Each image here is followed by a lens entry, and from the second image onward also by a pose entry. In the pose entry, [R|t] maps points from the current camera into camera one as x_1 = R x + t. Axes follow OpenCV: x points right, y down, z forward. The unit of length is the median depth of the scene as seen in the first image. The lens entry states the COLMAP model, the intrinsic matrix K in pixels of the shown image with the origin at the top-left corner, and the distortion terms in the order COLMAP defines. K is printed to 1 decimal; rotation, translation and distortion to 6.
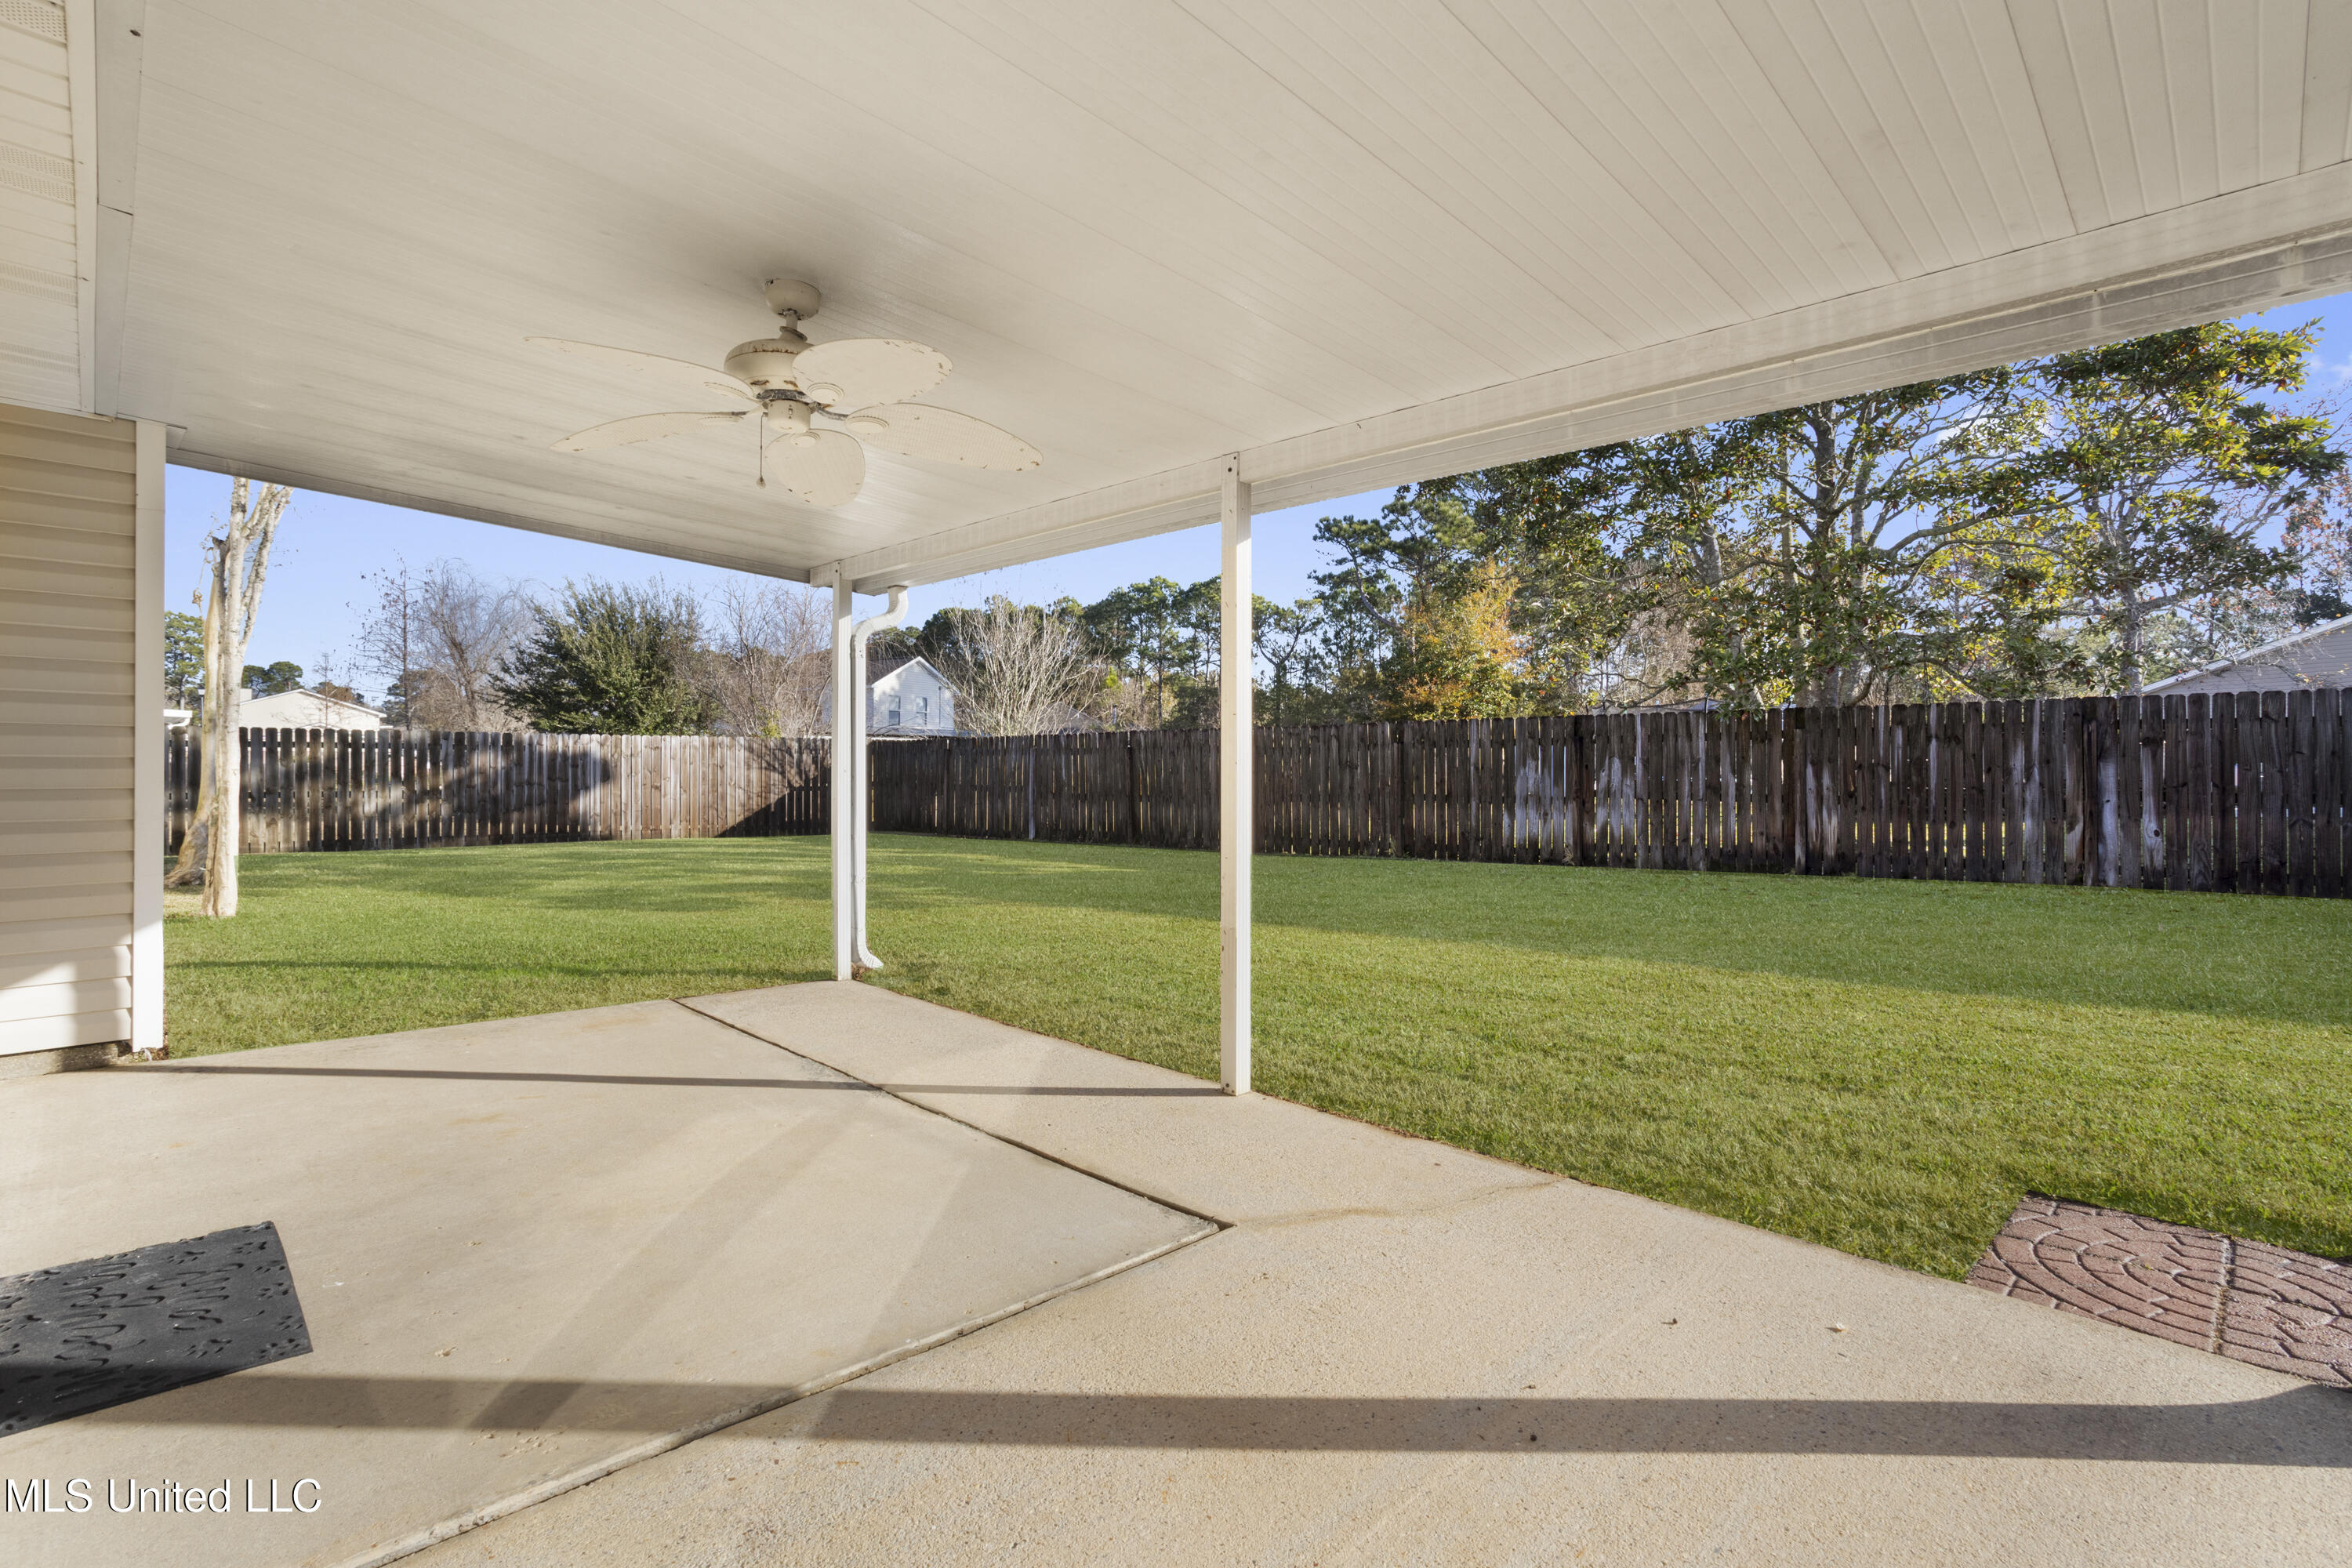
lens RADIAL K [[1148.9, 0, 1175.0], [0, 1148.9, 771.5], [0, 0, 1]] dist [-0.002357, -0.000136]
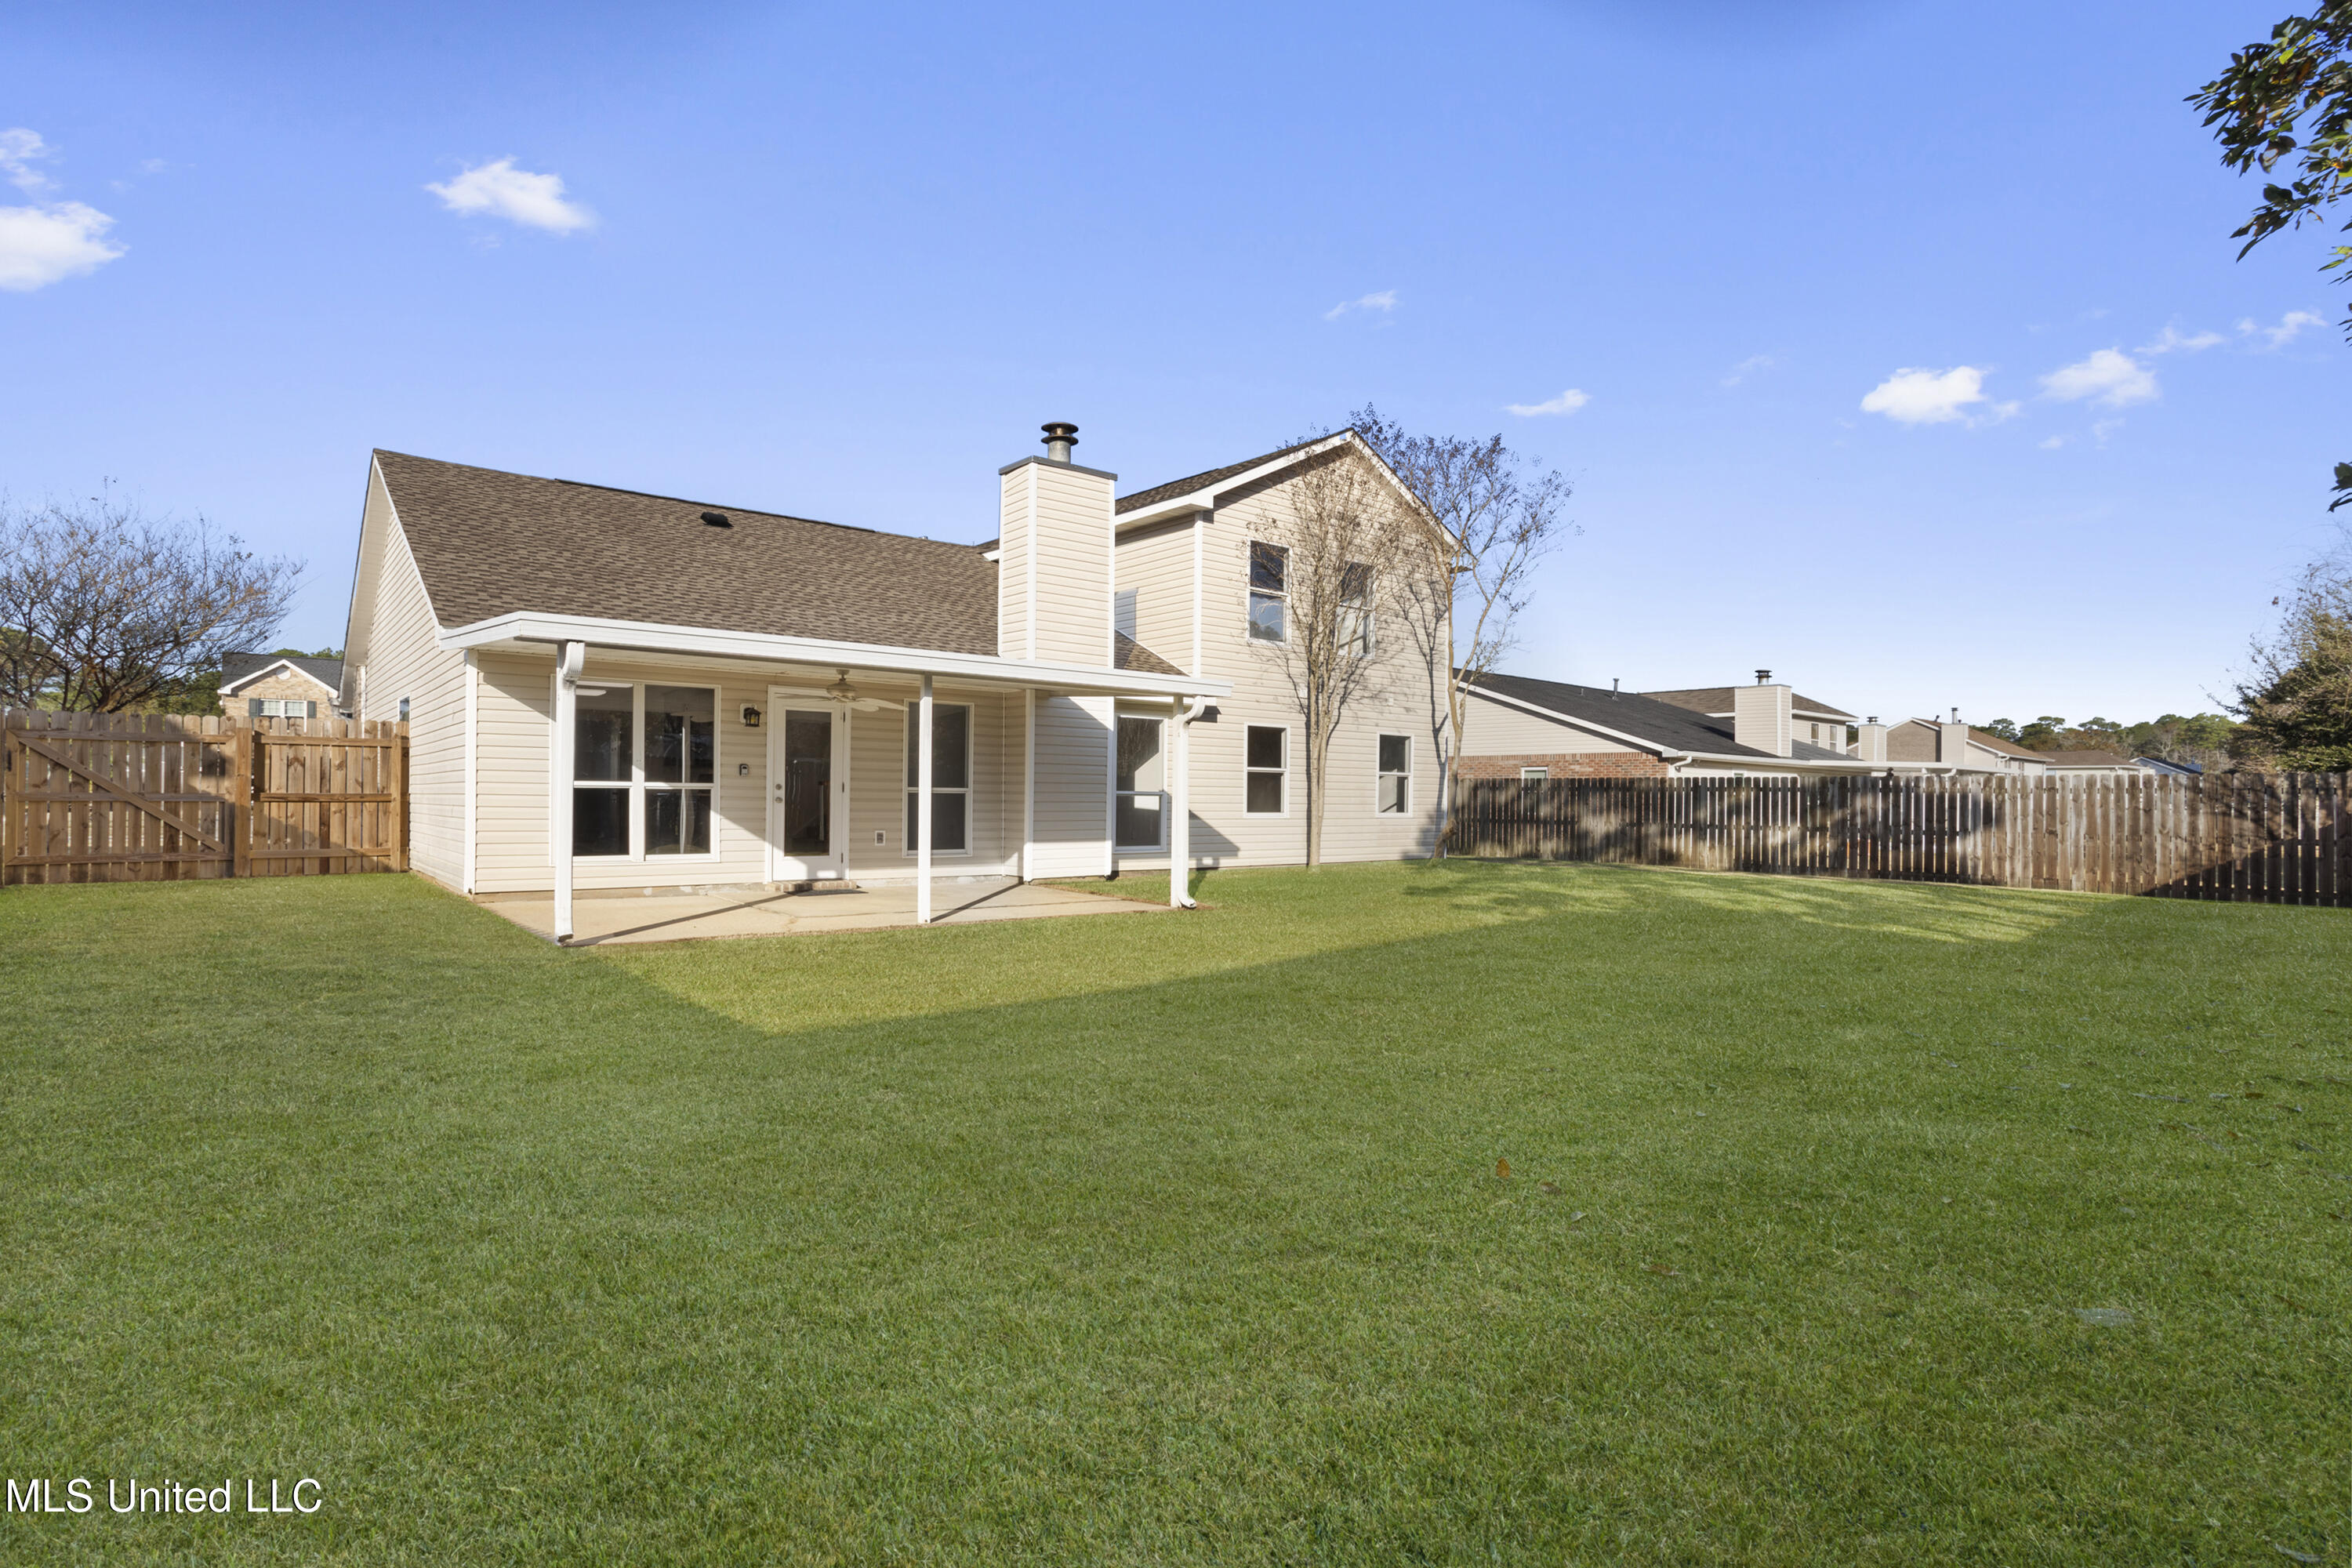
lens RADIAL K [[1148.9, 0, 1173.2], [0, 1148.9, 785.4], [0, 0, 1]] dist [-0.002357, -0.000136]
pose [[-0.107489, -0.009473, -0.994161, 0.581098], [-0.008090, 0.999930, -0.008653, -0.011301], [0.994173, 0.007113, -0.107558, 0.458633]]
